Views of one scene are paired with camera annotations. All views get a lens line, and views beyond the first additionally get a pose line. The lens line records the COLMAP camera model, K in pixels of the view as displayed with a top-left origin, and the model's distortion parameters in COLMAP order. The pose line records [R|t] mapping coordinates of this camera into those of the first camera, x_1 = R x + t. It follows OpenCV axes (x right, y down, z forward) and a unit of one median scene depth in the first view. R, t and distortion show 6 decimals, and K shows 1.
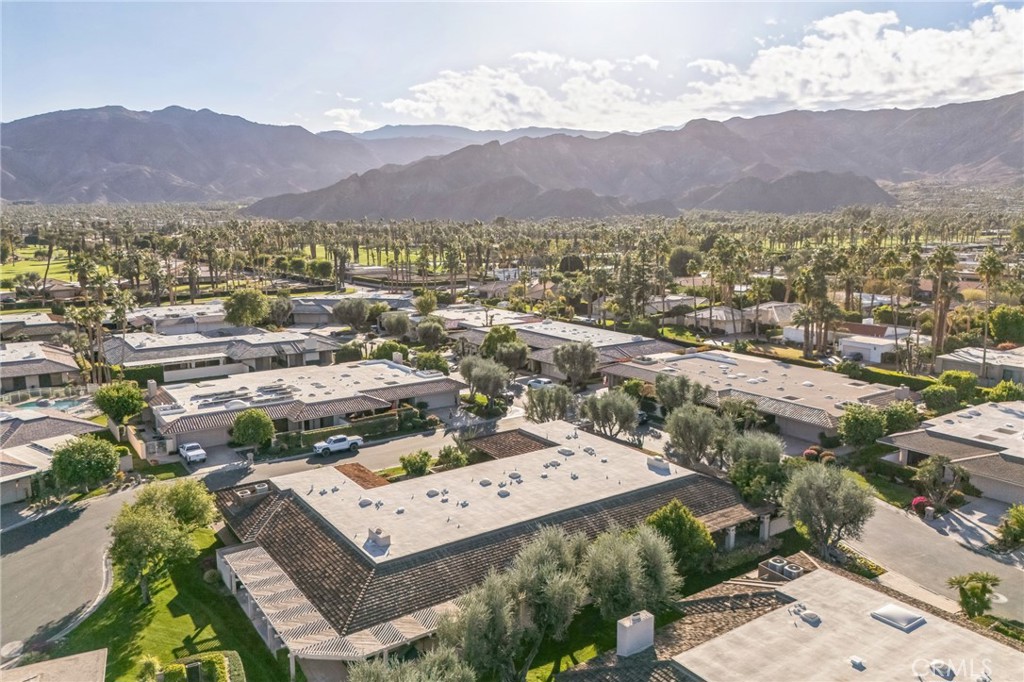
lens RADIAL K [[788.7, 0, 512.0], [0, 788.7, 341.0], [0, 0, 1]] dist [0.053811, -0.002431]
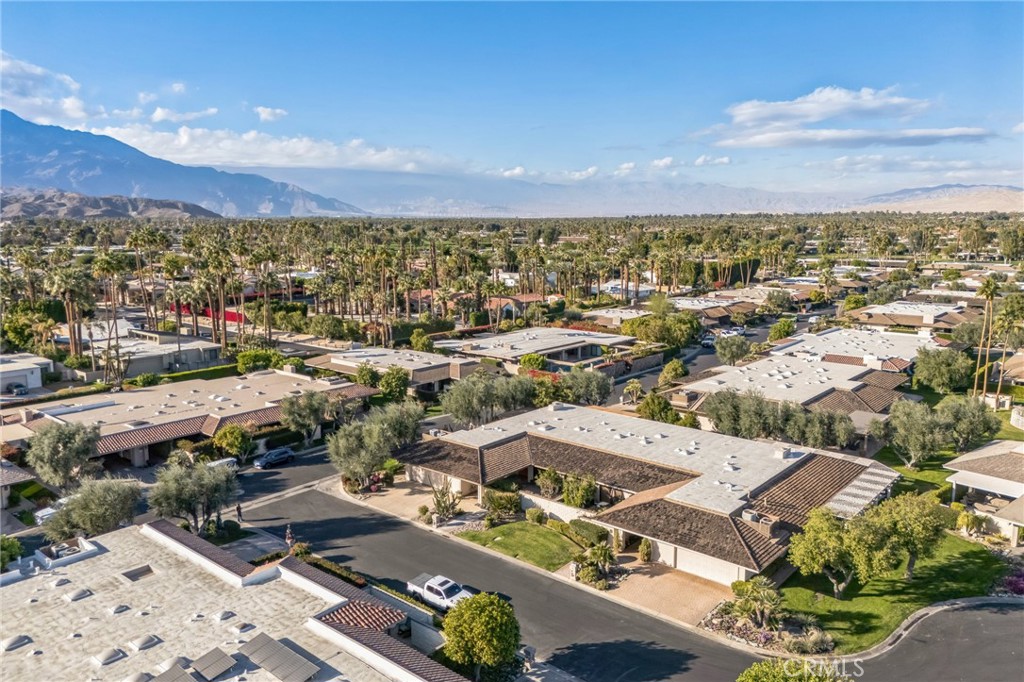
lens RADIAL K [[788.7, 0, 512.0], [0, 788.7, 341.0], [0, 0, 1]] dist [0.053811, -0.002431]
pose [[-0.282729, -0.151809, 0.947110, -0.833250], [0.158689, 0.966387, 0.202271, -0.186930], [-0.945982, 0.207484, -0.249136, 1.111172]]
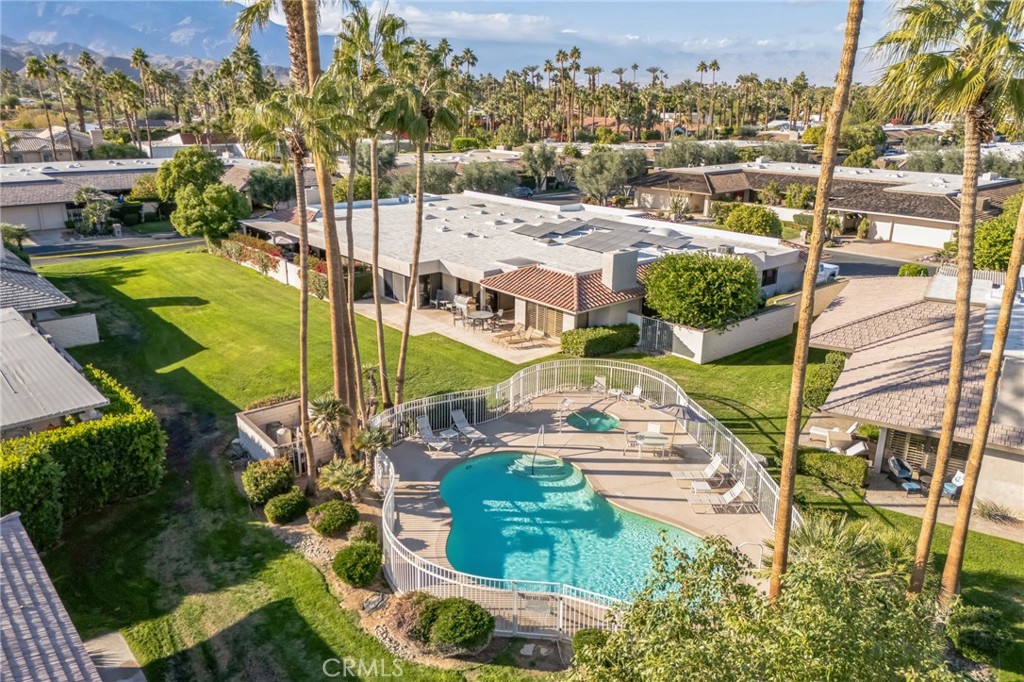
lens RADIAL K [[788.7, 0, 512.0], [0, 788.7, 341.0], [0, 0, 1]] dist [0.053811, -0.002431]
pose [[-0.120632, -0.316769, 0.940800, -1.026947], [0.154365, 0.930207, 0.332996, -0.074883], [-0.980622, 0.185396, -0.063315, 1.311503]]
